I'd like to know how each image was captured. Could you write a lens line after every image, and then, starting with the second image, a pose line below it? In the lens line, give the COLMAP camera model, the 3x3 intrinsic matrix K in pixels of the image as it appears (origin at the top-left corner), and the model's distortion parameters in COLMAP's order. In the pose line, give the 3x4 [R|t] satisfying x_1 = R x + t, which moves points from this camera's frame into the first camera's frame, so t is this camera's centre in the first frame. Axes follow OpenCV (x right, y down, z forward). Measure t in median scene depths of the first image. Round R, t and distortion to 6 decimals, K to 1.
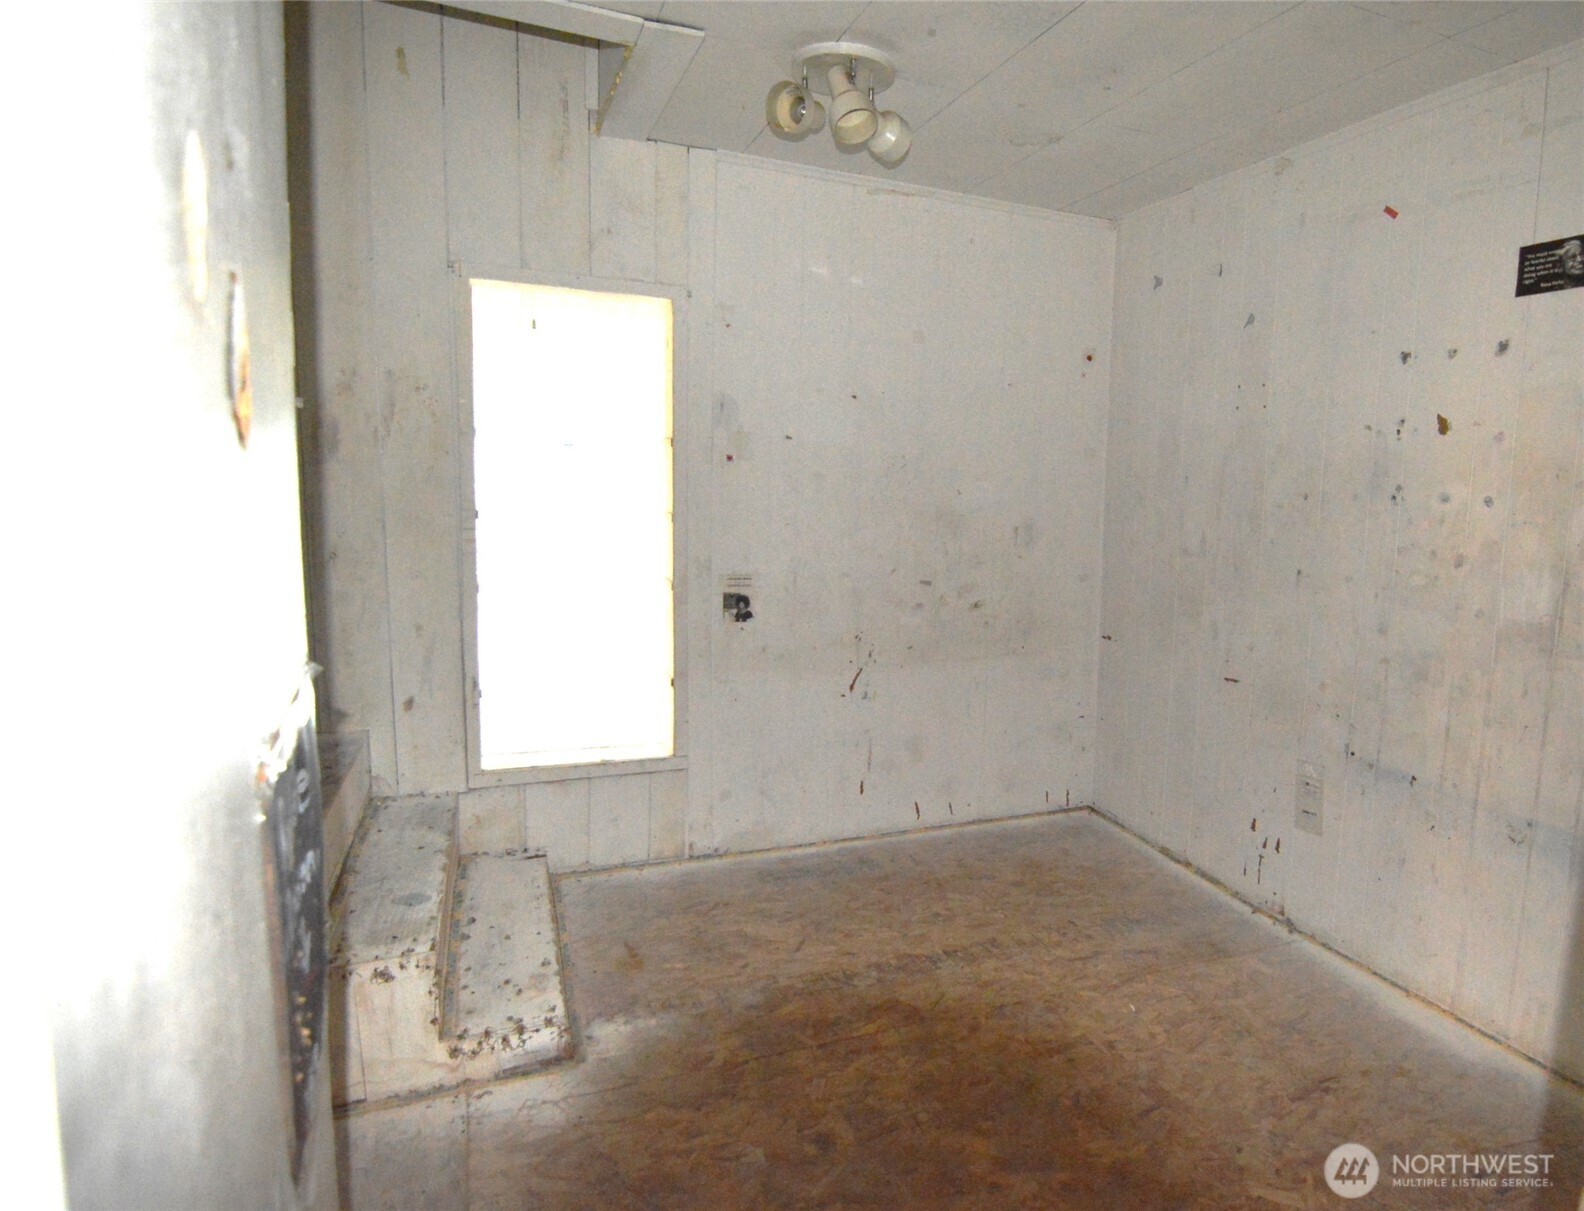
lens RADIAL K [[827.9, 0, 792.0], [0, 827.9, 605.5], [0, 0, 1]] dist [-0.001604, 0.001004]
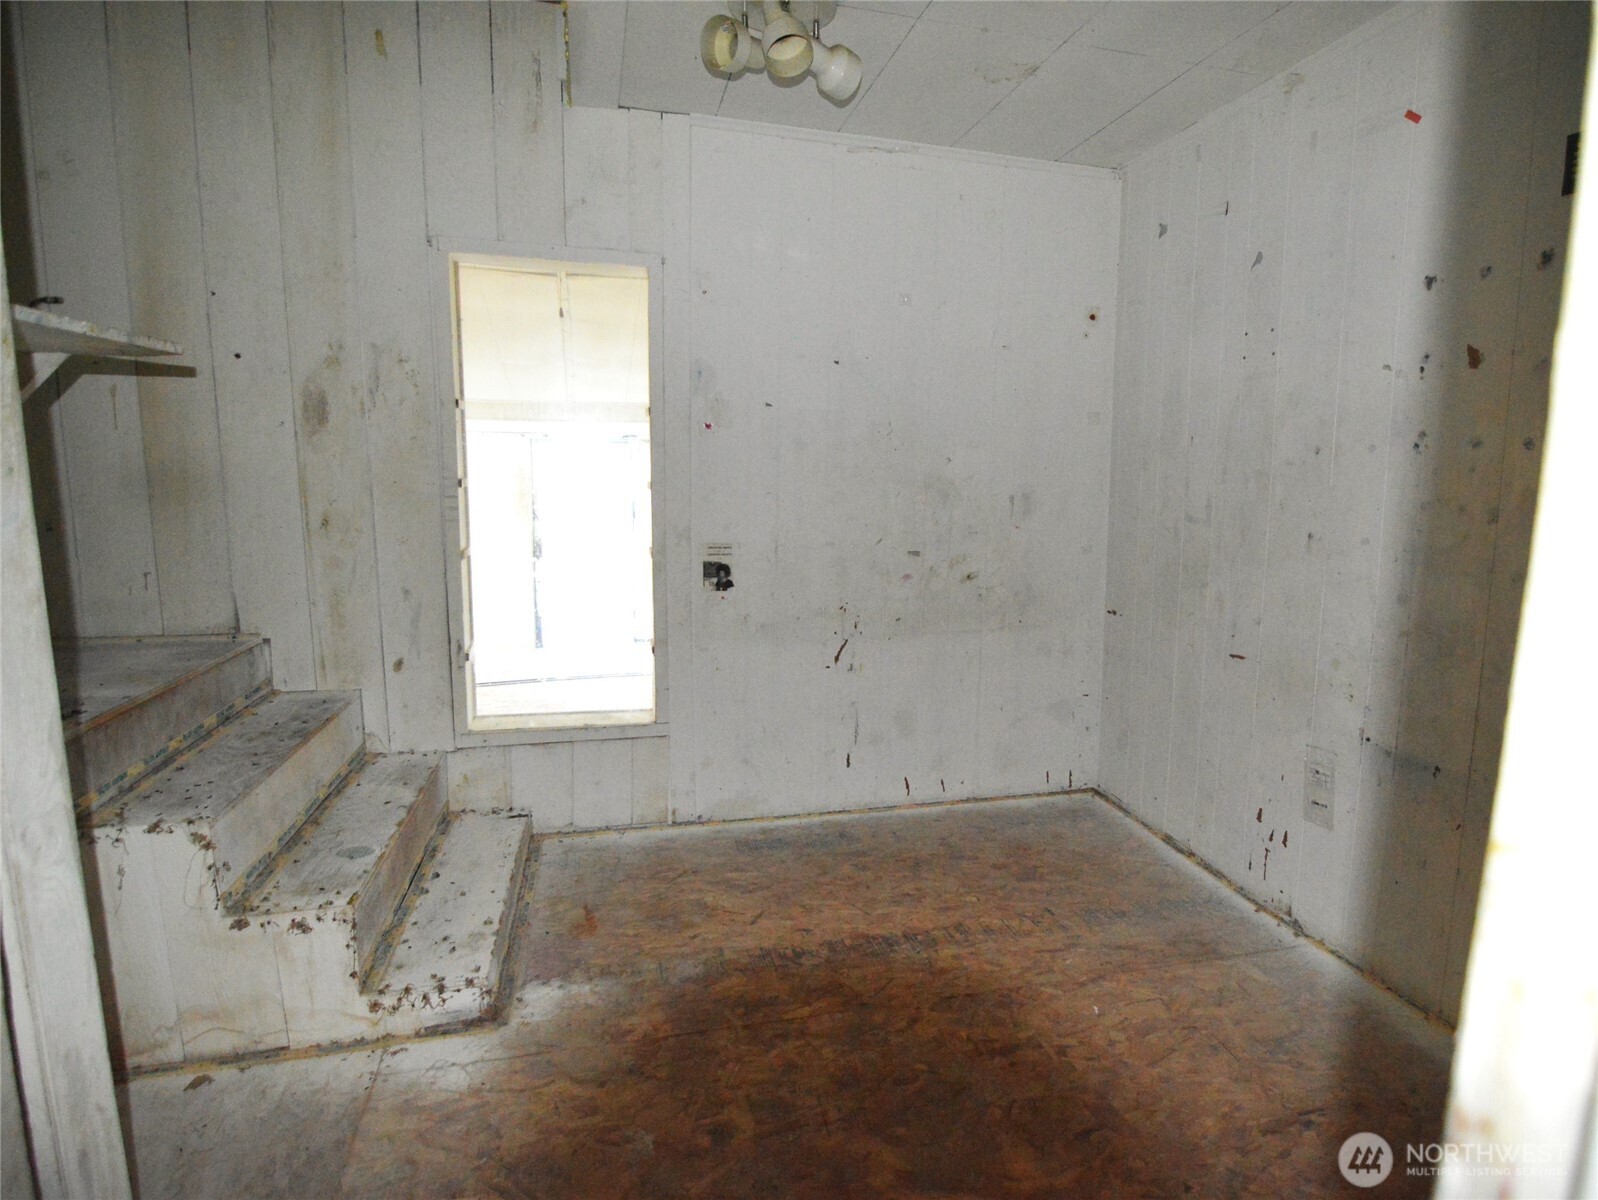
lens RADIAL K [[752.6, 0, 799.0], [0, 752.6, 600.0], [0, 0, 1]] dist [-0.002030, -0.001525]
pose [[0.992611, 0.008380, -0.121053, 0.160057], [-0.007928, 0.999960, 0.004222, 0.029778], [0.121083, -0.003231, 0.992637, 0.122165]]
